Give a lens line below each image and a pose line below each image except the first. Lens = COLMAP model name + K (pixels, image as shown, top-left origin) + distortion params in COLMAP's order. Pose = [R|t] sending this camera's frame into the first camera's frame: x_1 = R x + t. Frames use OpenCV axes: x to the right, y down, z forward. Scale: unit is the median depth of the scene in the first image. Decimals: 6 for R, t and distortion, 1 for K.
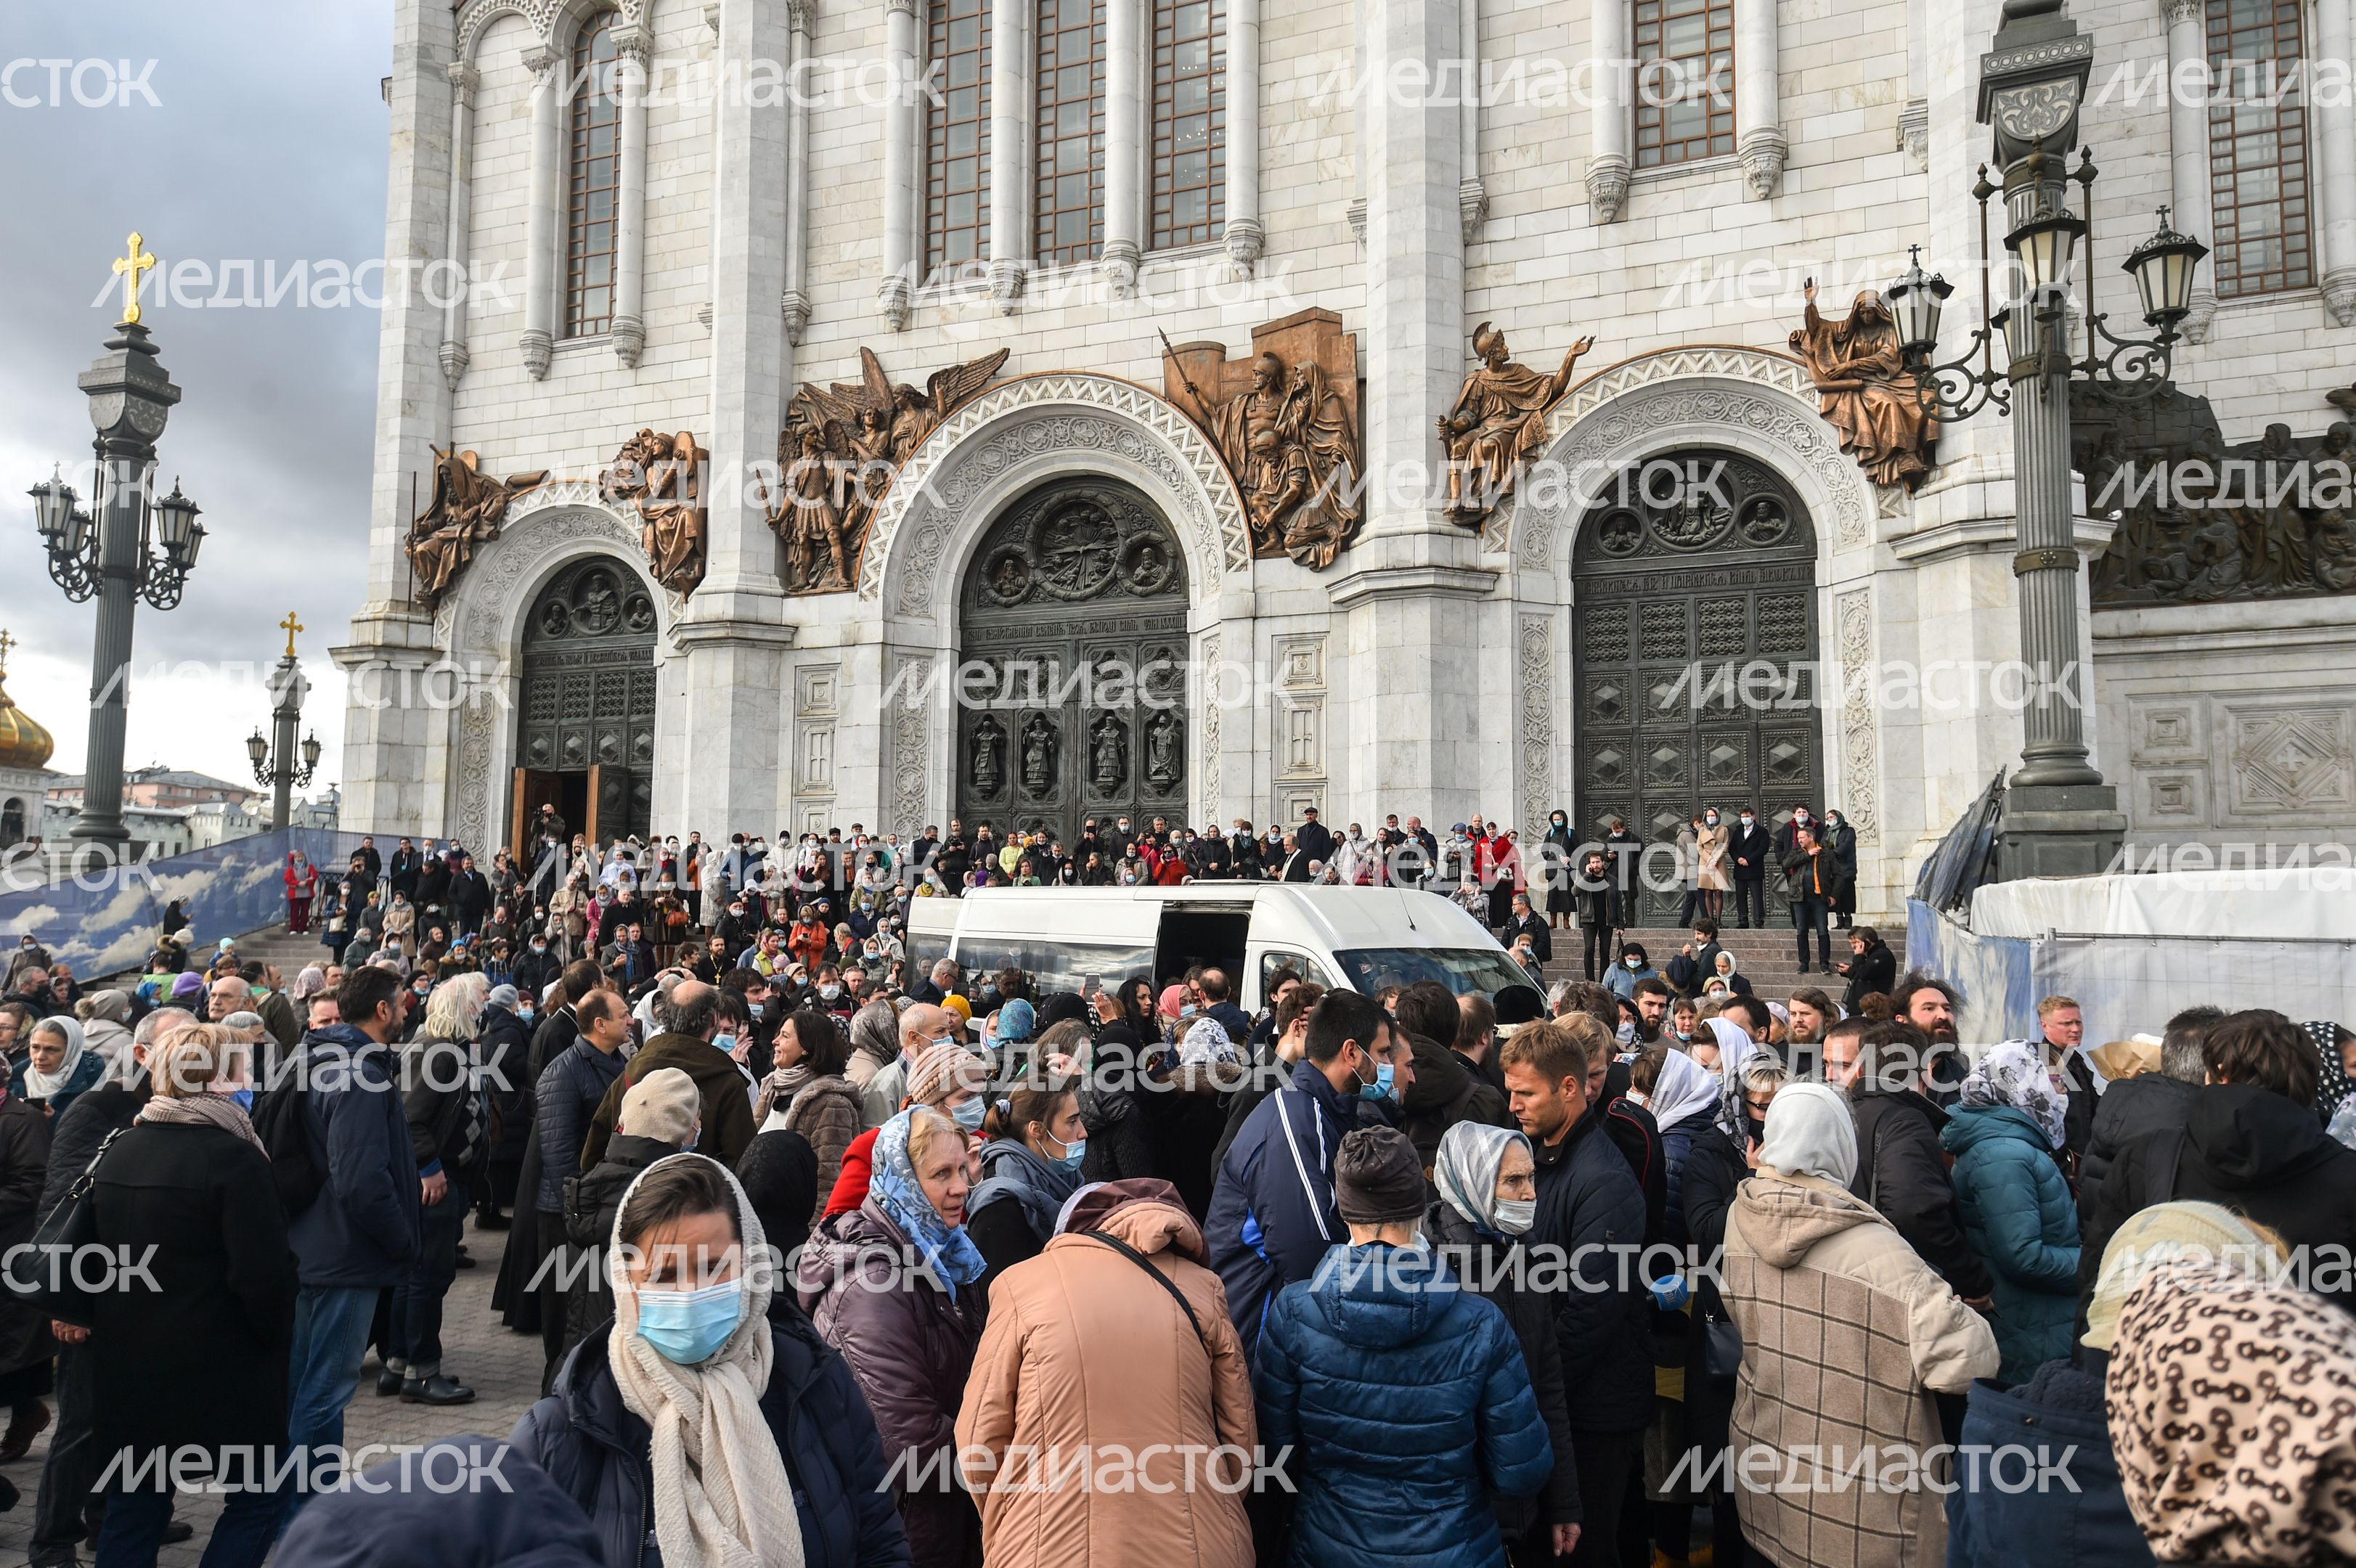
lens RADIAL K [[1652.3, 0, 1178.0], [0, 1652.3, 784.0], [0, 0, 1]] dist [0.077079, -0.029982]
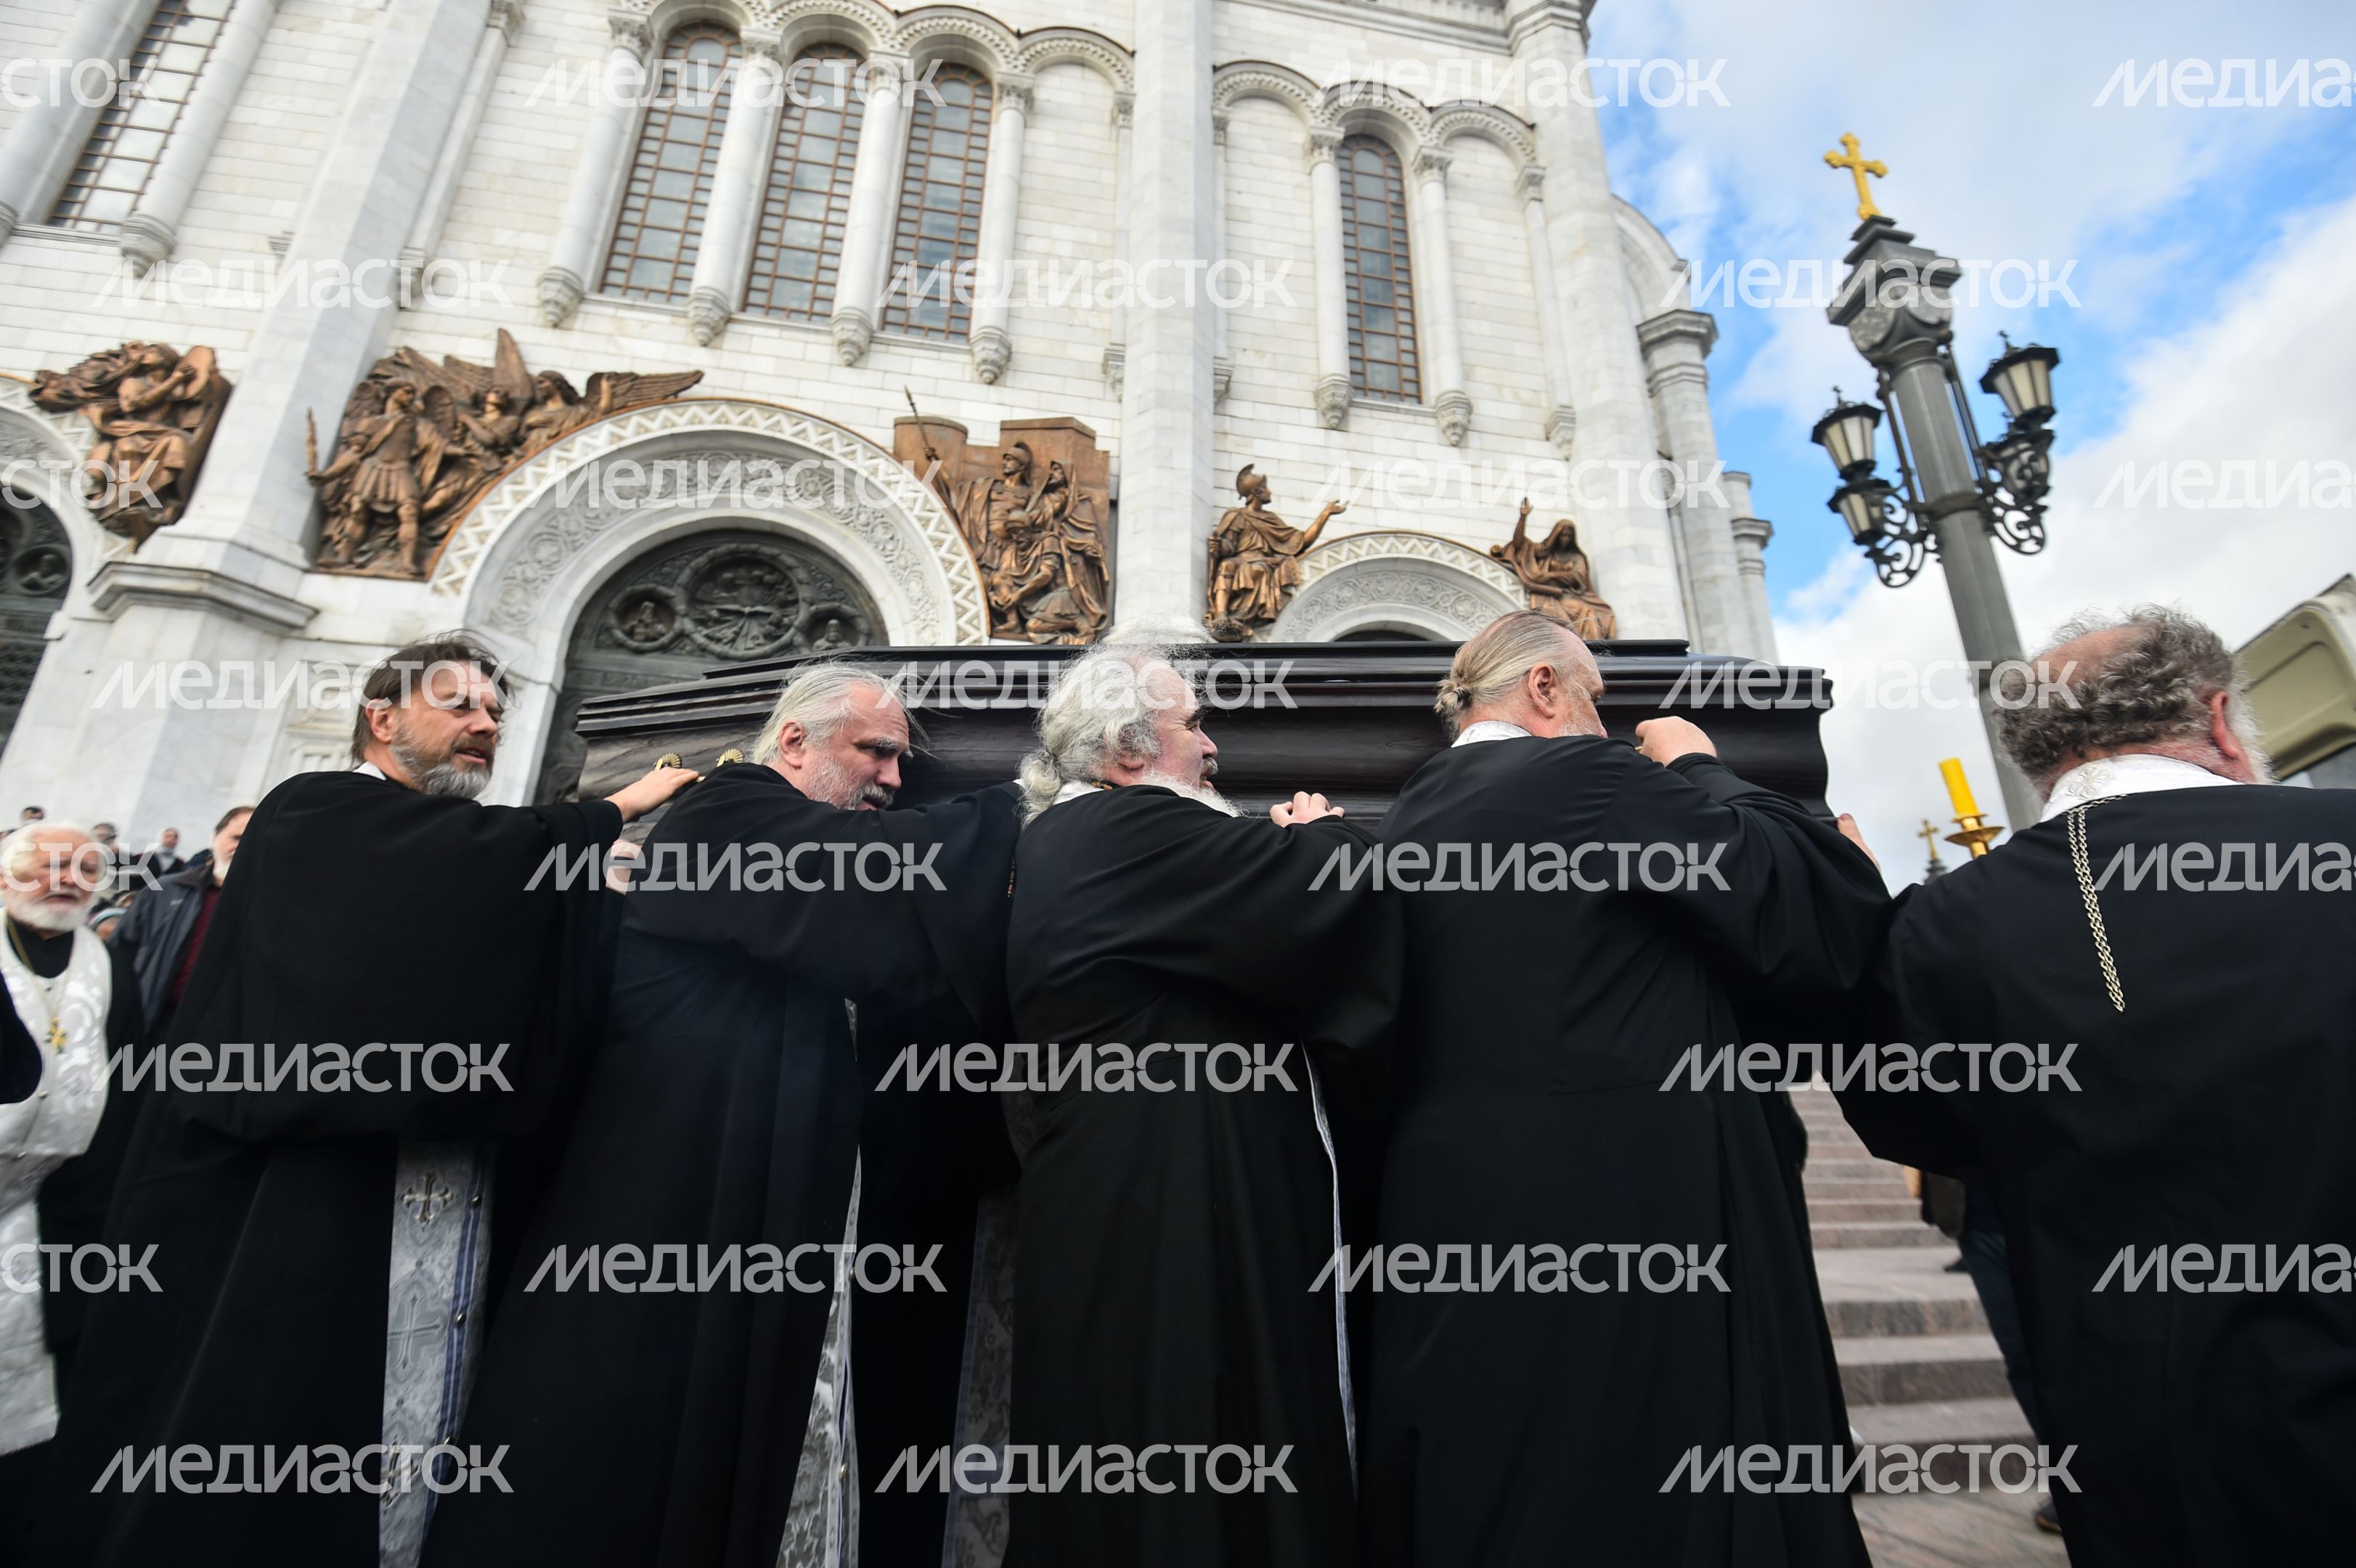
lens RADIAL K [[1093.9, 0, 1162.5], [0, 1093.9, 776.7], [0, 0, 1]] dist [0.019683, -0.028979]
pose [[0.856530, 0.188986, 0.480251, -0.133313], [-0.065675, 0.962890, -0.261780, 0.079059], [-0.511902, 0.192682, 0.837156, 0.435499]]
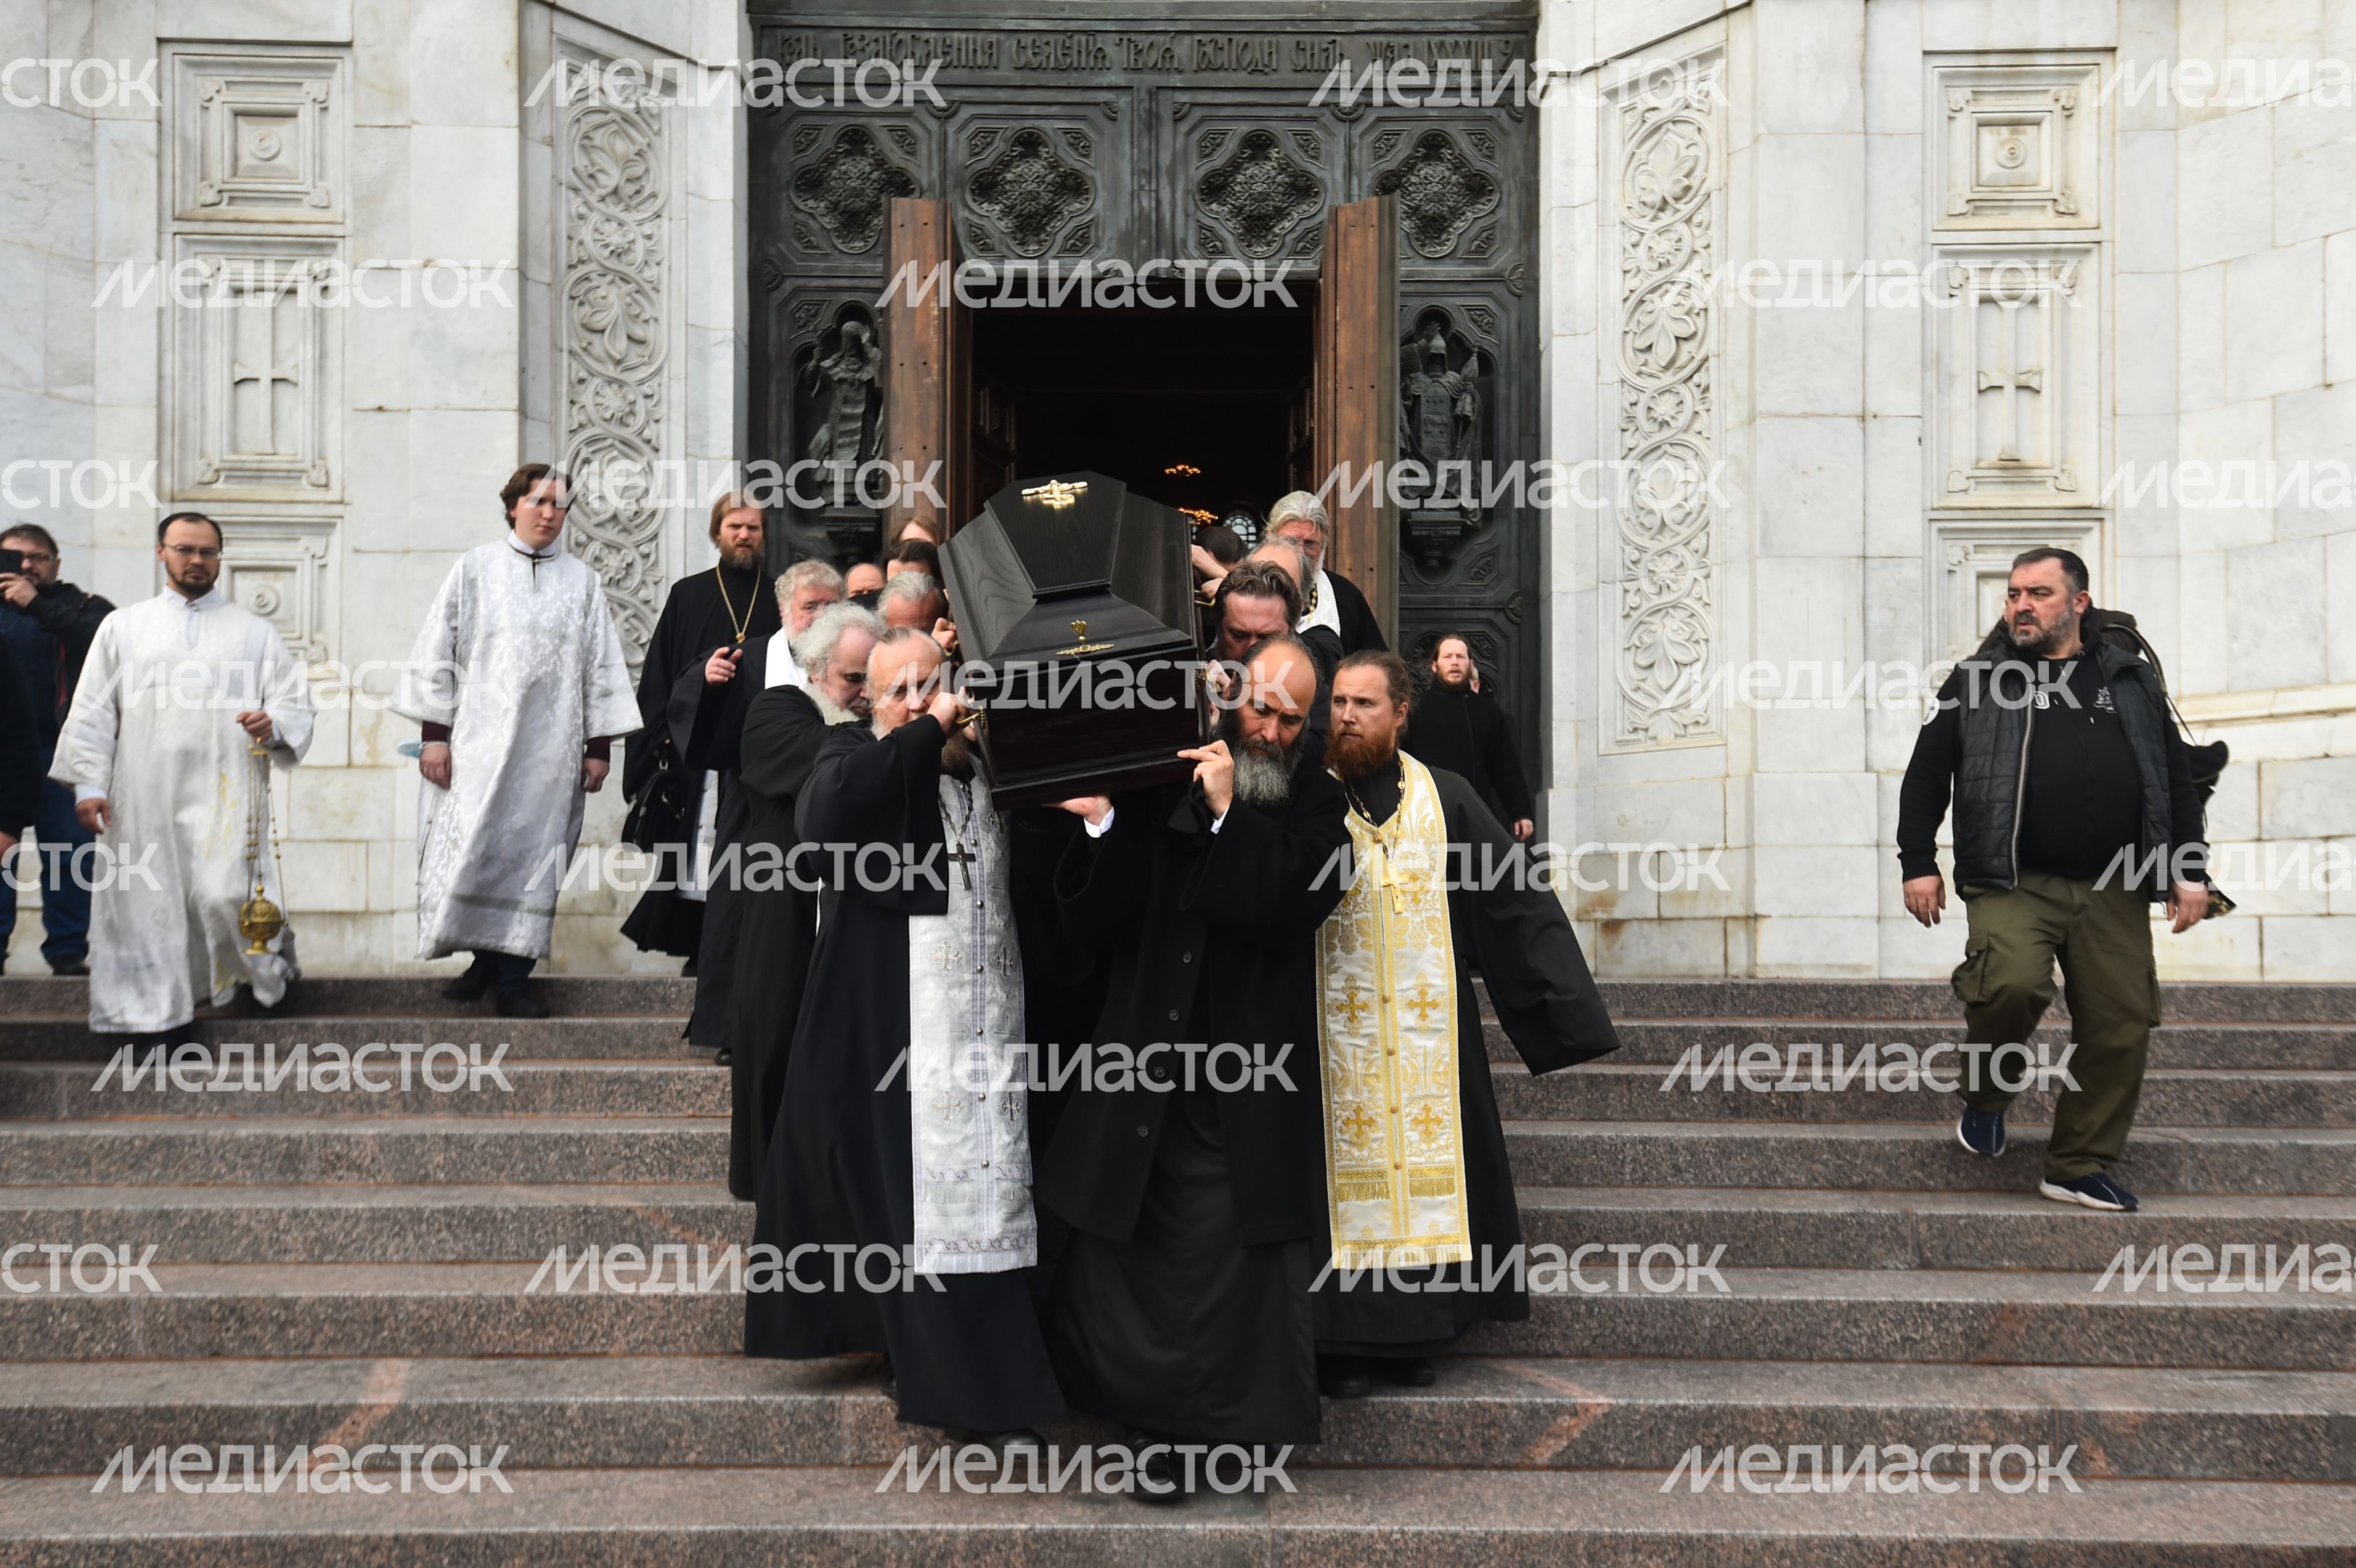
lens RADIAL K [[1857.6, 0, 1184.5], [0, 1857.6, 891.8], [0, 0, 1]] dist [0.064253, 0.000539]
pose [[0.930853, 0.010362, 0.365247, -0.191447], [-0.033151, 0.997870, 0.056176, 0.051593], [-0.363887, -0.064400, 0.929214, 0.642346]]
